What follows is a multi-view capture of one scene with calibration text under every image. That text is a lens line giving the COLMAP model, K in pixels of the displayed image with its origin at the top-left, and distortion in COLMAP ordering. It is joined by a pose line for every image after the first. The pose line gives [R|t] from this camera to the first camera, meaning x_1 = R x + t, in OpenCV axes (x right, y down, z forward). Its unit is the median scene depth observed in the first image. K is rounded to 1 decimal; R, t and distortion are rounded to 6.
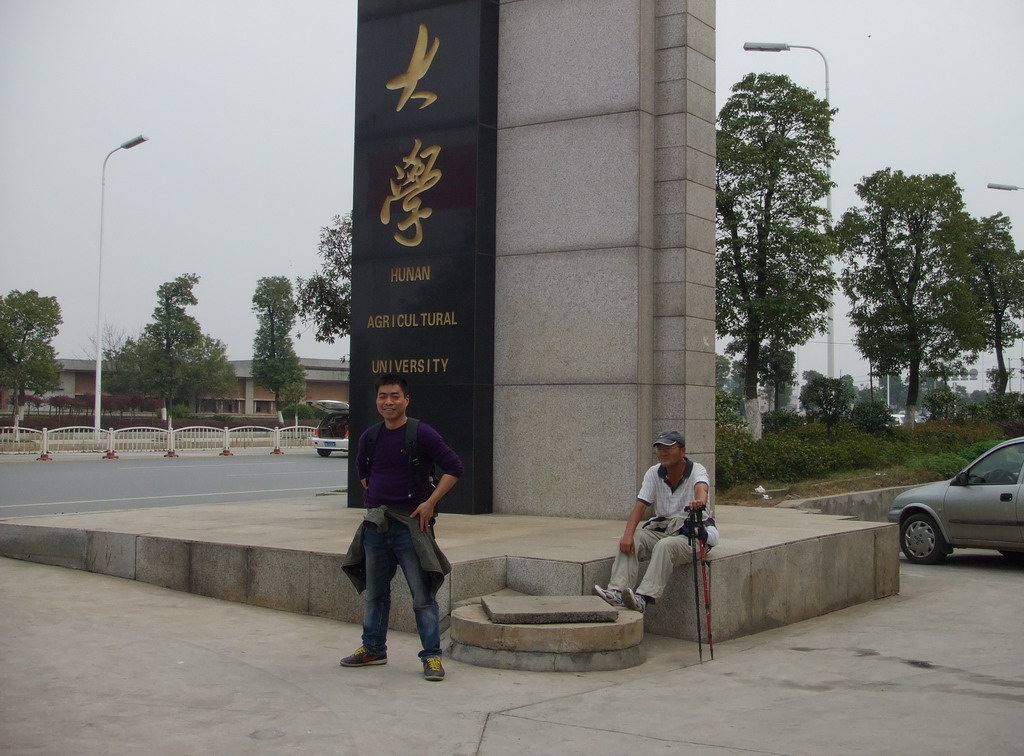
lens RADIAL K [[1333.5, 0, 512.0], [0, 1333.5, 378.0], [0, 0, 1]] dist [-0.121620, 0.043370]
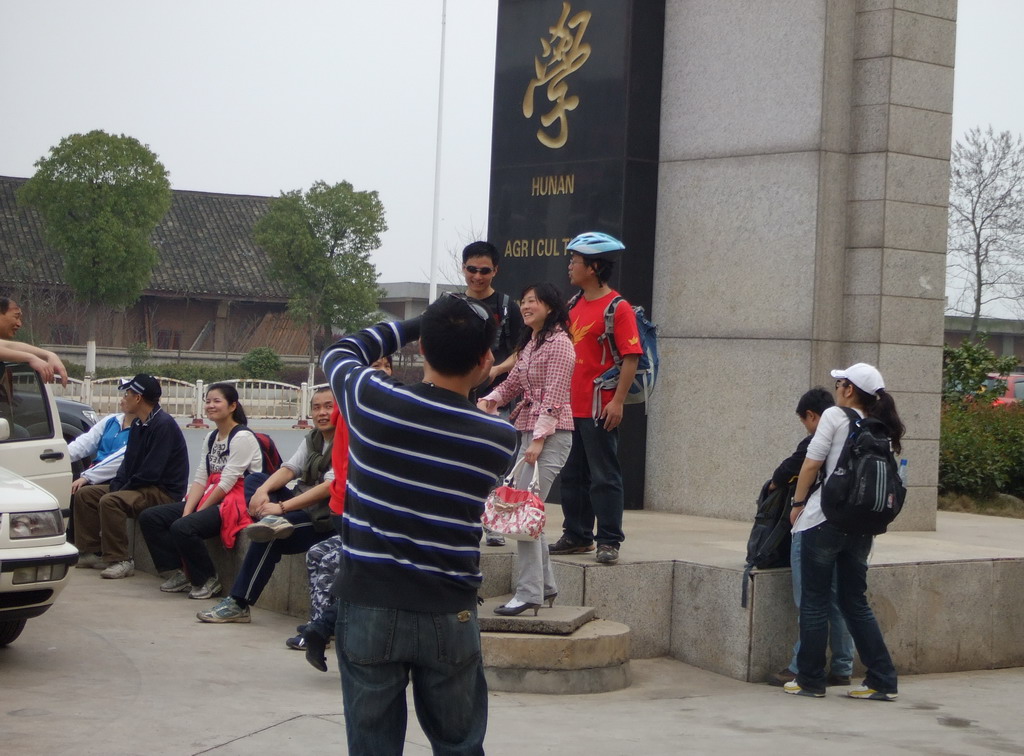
lens RADIAL K [[2088.1, 0, 512.0], [0, 2088.1, 378.0], [0, 0, 1]] dist [0.019845, 0.074226]
pose [[0.957783, 0.029408, -0.285986, 0.250476], [-0.021243, 0.999274, 0.031612, -0.007105], [0.286708, -0.024202, 0.957712, -0.135444]]
